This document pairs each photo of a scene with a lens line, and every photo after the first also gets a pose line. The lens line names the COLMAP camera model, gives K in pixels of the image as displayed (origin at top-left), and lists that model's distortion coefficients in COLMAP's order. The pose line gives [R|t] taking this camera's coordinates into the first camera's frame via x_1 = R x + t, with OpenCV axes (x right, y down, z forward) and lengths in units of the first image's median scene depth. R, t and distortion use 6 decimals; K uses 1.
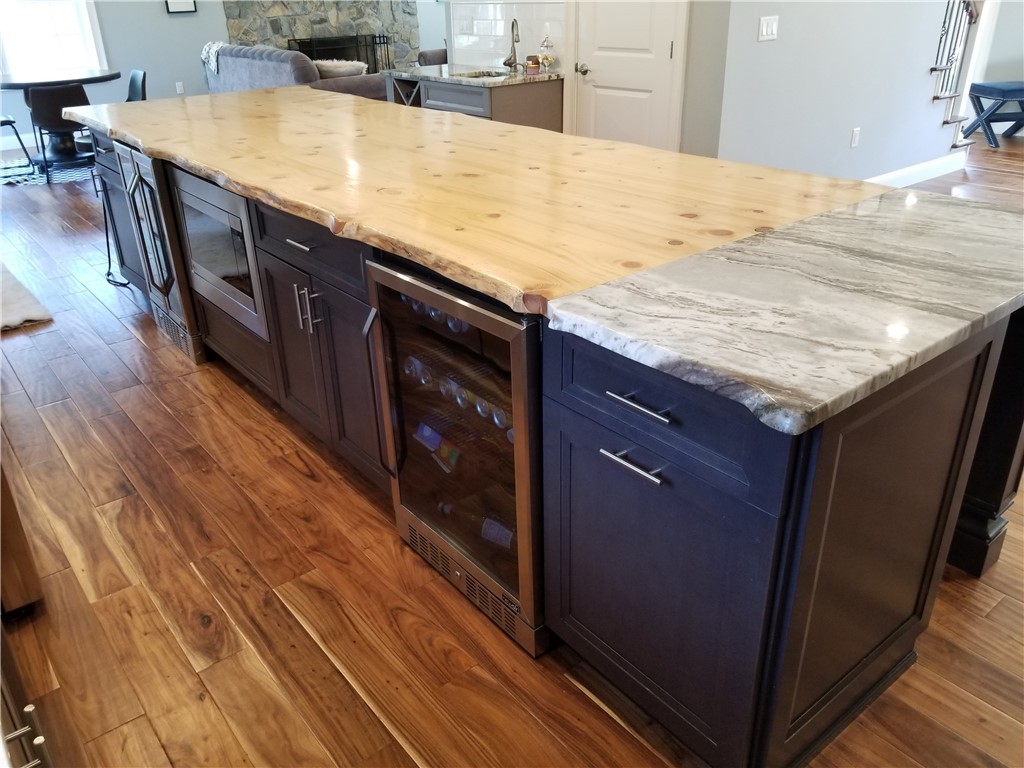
lens RADIAL K [[798.7, 0, 487.3], [0, 798.7, 383.7], [0, 0, 1]] dist [0.028824, -0.005727]
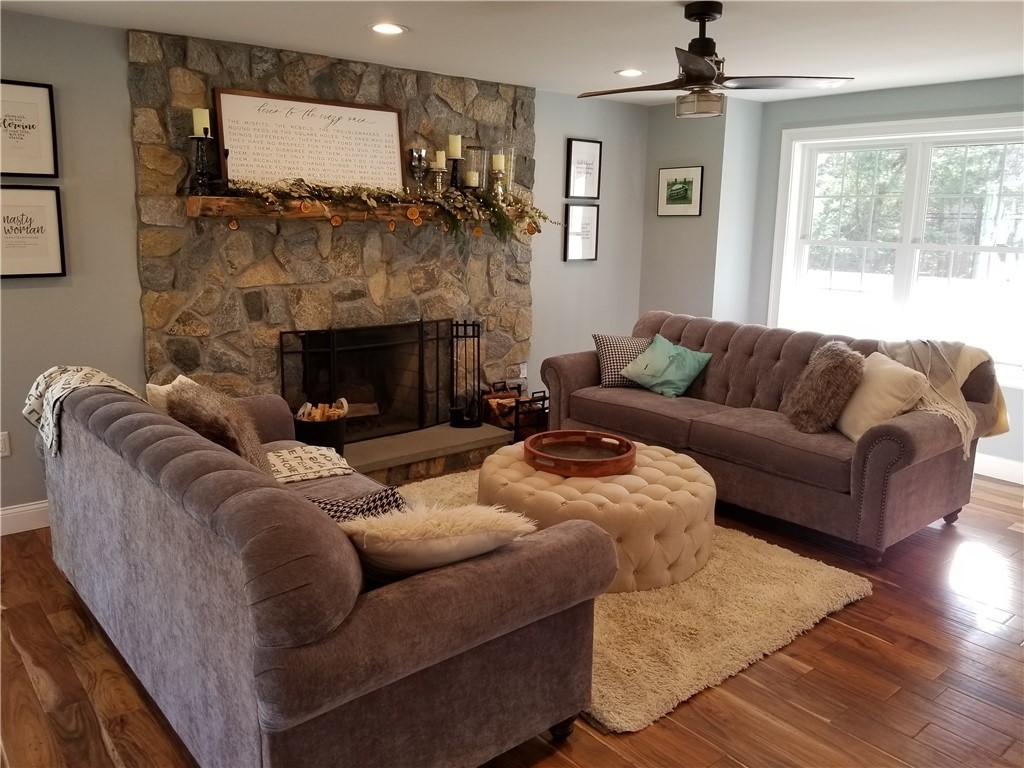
lens RADIAL K [[798.7, 0, 487.3], [0, 798.7, 383.7], [0, 0, 1]] dist [0.028824, -0.005727]
pose [[0.998688, 0.047264, 0.019712, -0.130290], [-0.040824, 0.967189, -0.250757, -0.275612], [-0.030917, 0.249623, 0.967849, 0.533600]]
